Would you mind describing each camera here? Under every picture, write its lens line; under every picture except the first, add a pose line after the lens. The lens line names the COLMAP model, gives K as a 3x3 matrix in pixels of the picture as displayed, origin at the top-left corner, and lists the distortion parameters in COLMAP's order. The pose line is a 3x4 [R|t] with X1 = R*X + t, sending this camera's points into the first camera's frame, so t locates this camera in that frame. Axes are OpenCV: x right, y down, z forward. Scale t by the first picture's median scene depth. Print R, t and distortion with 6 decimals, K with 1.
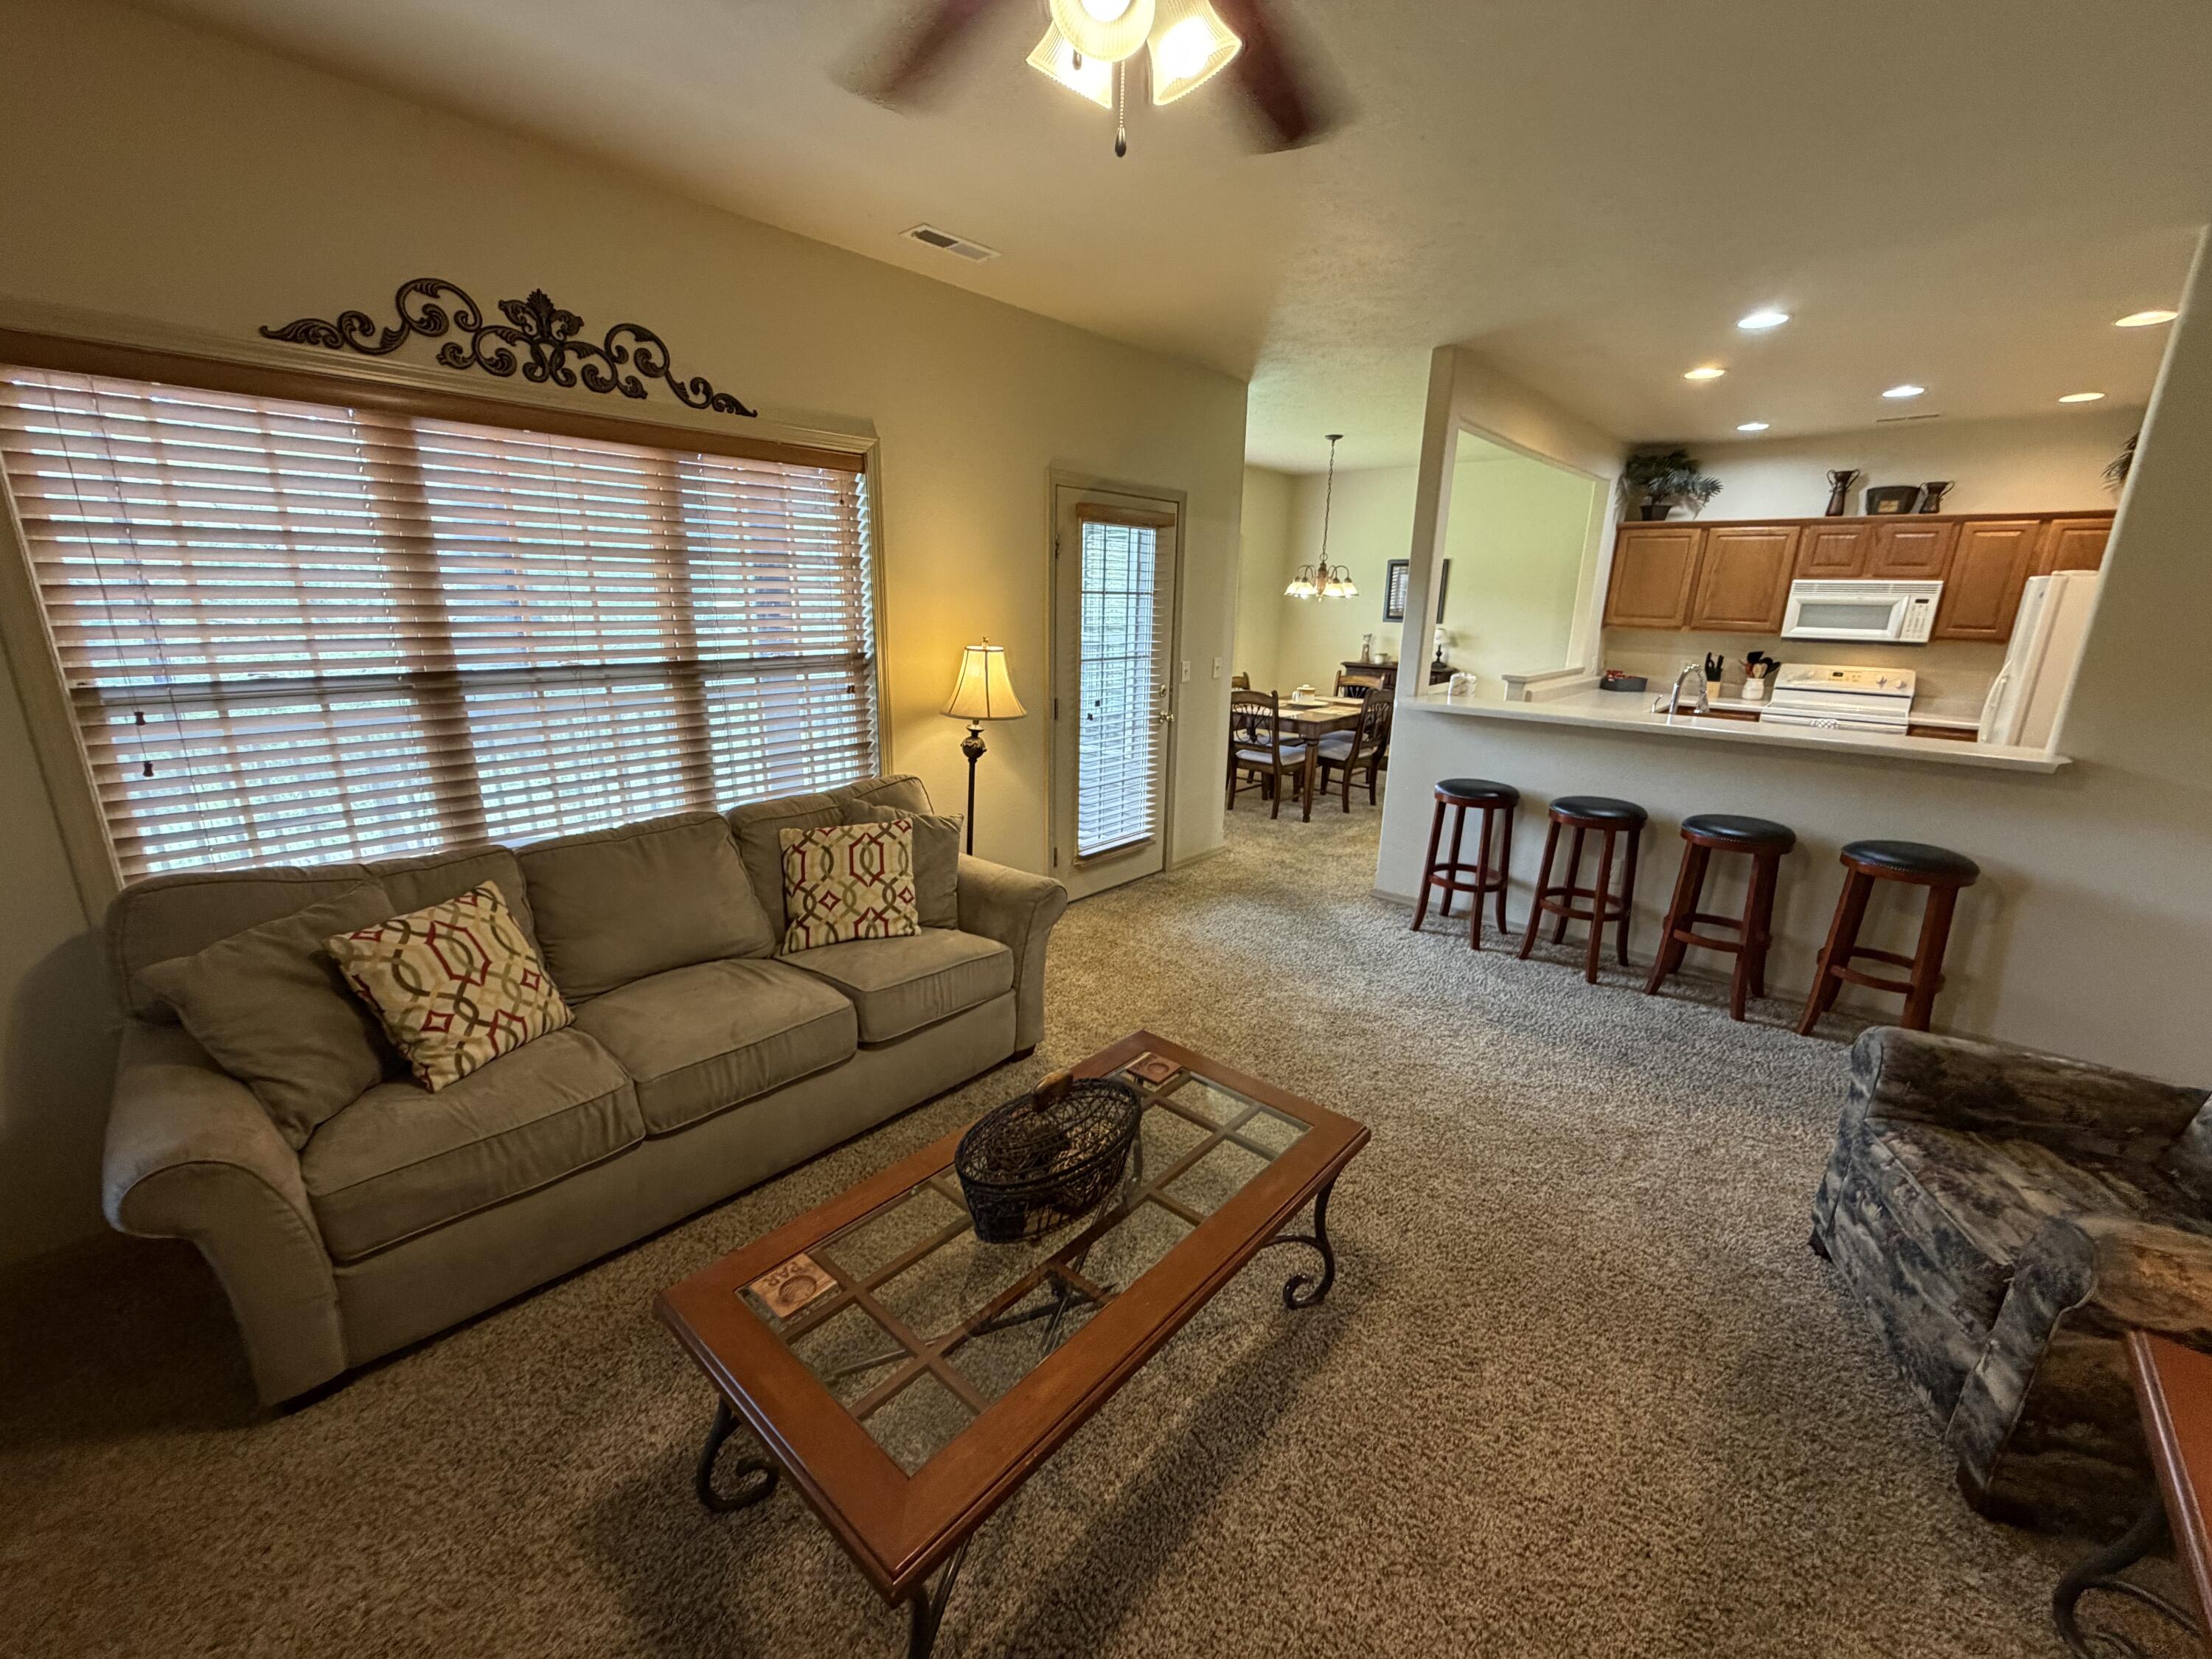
lens RADIAL K [[881.8, 0, 1087.5], [0, 881.8, 839.0], [0, 0, 1]] dist [-0.000786, -0.000624]
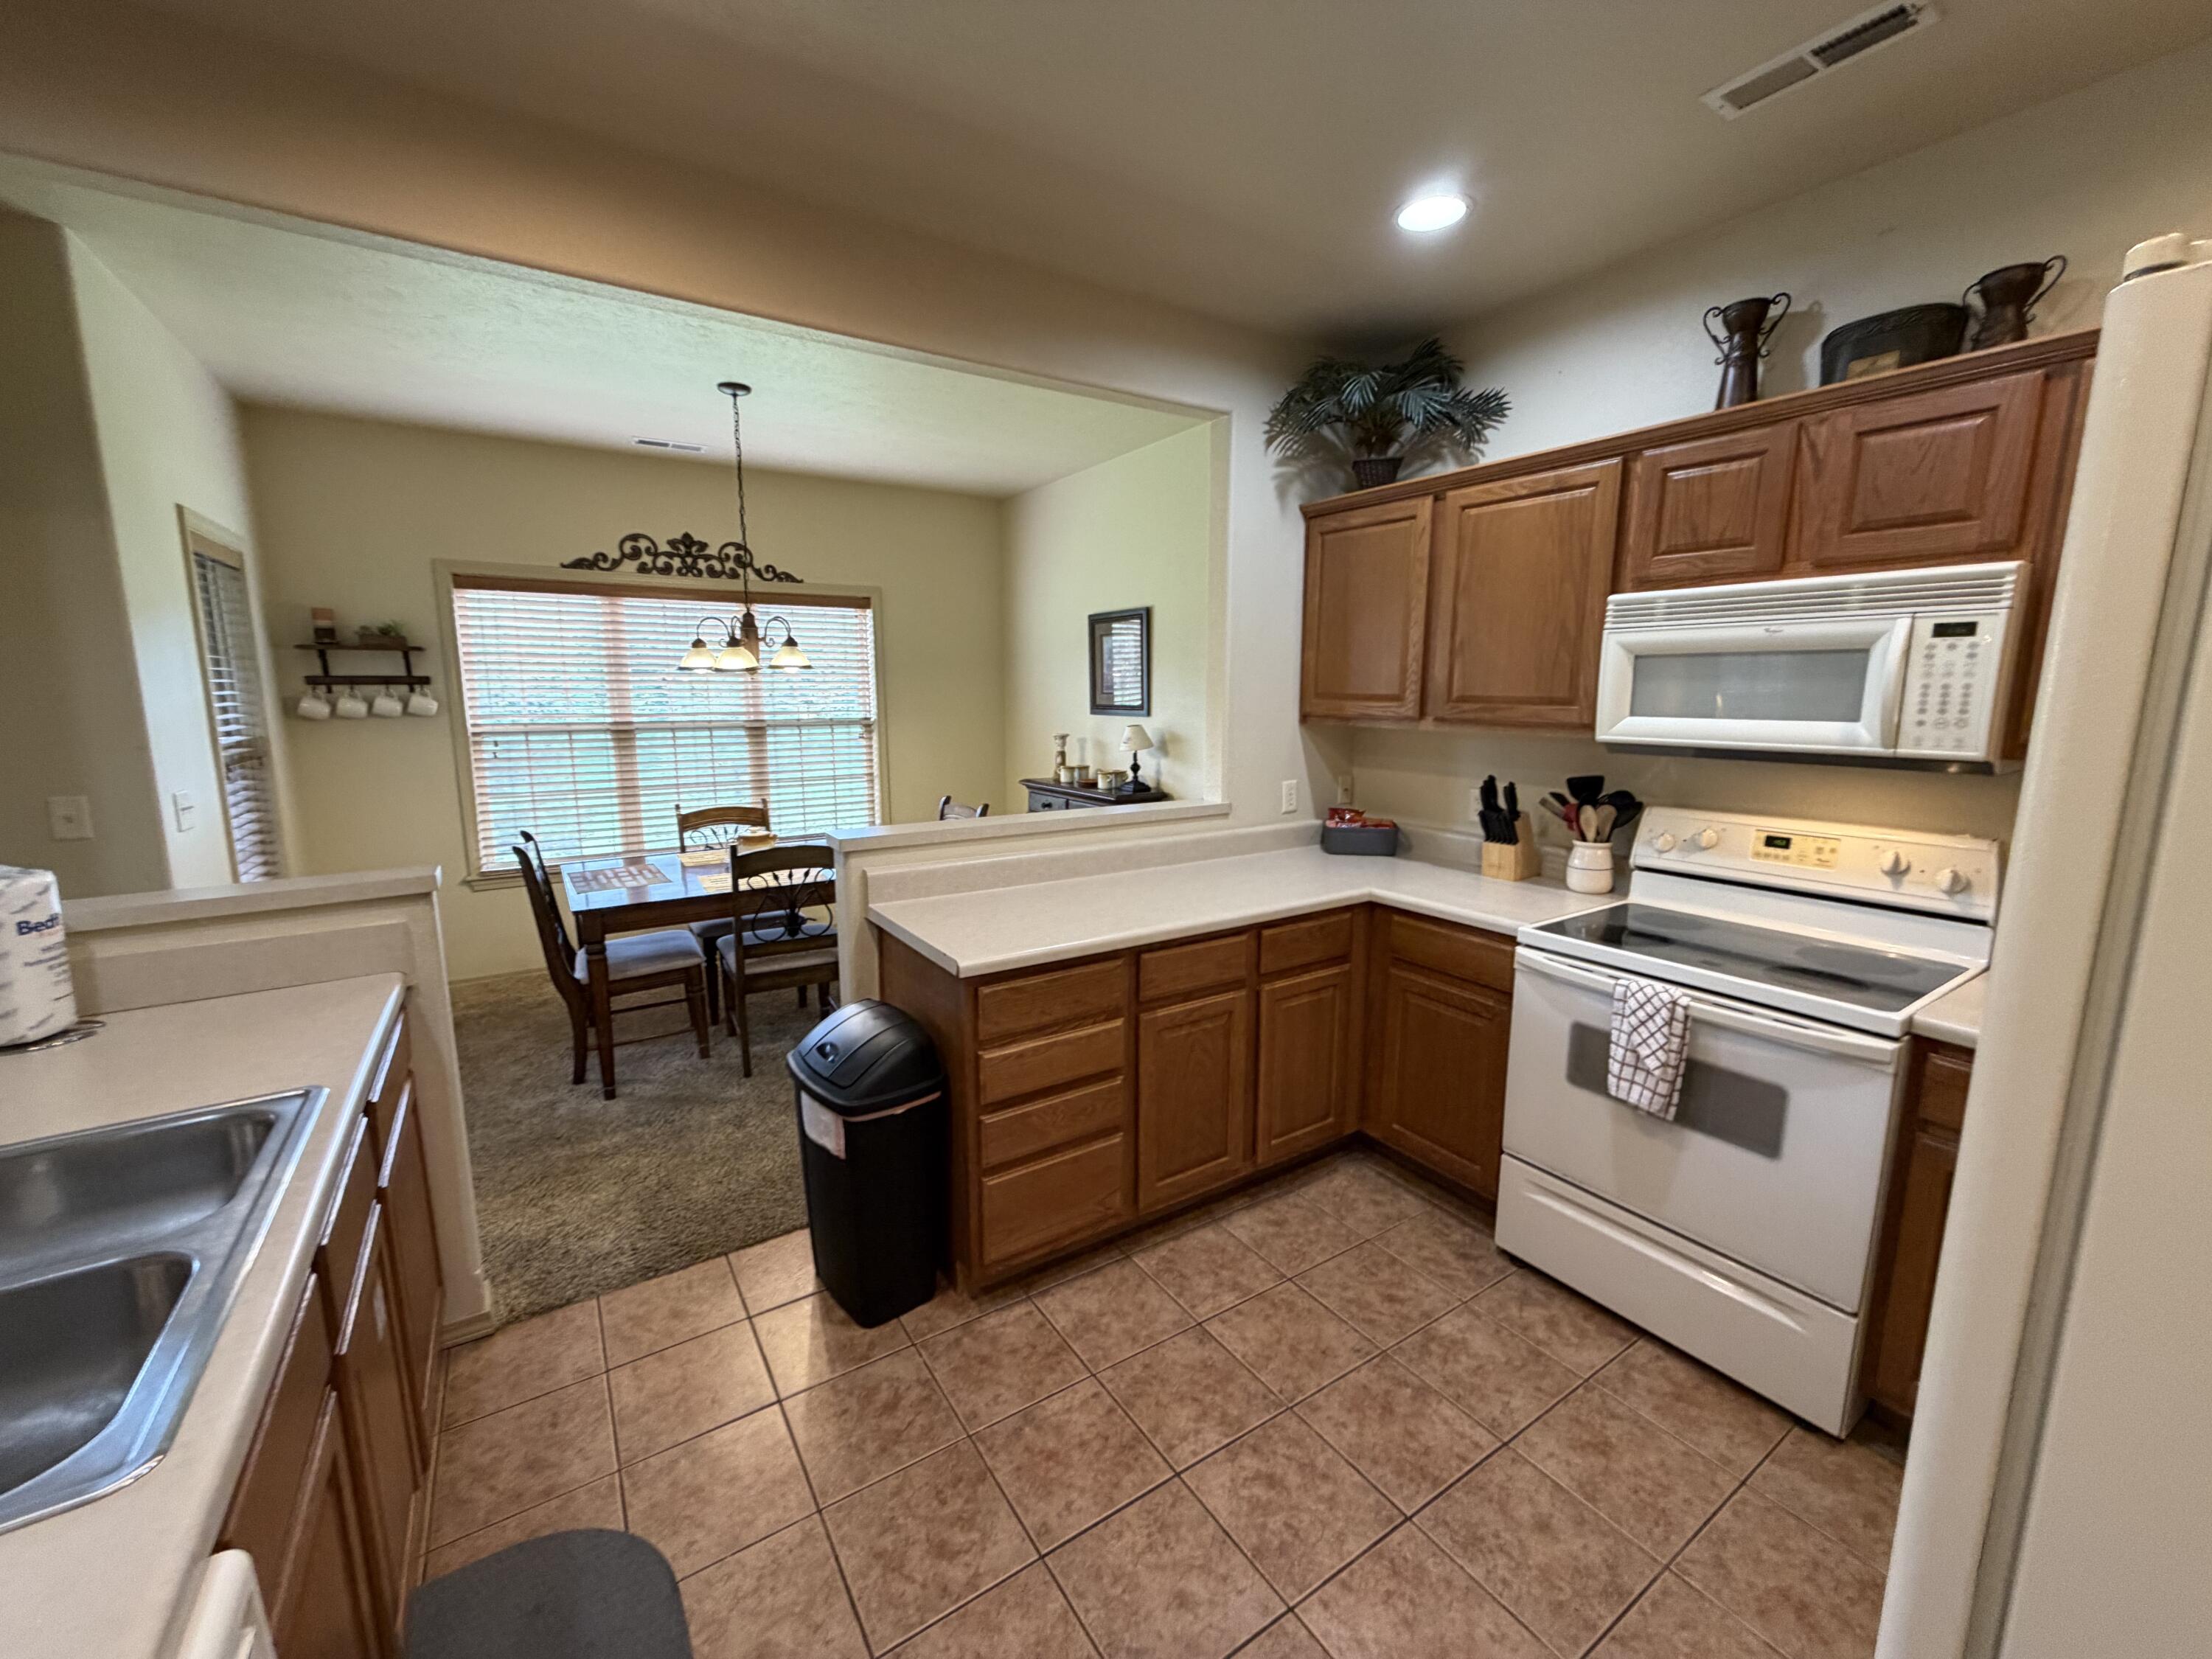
lens RADIAL K [[881.8, 0, 1117.6], [0, 881.8, 817.7], [0, 0, 1]] dist [-0.000786, -0.000624]
pose [[0.975602, 0.022887, -0.218350, 0.773454], [-0.047020, 0.993256, -0.105977, 0.185389], [0.214452, 0.113658, 0.970099, -0.651160]]
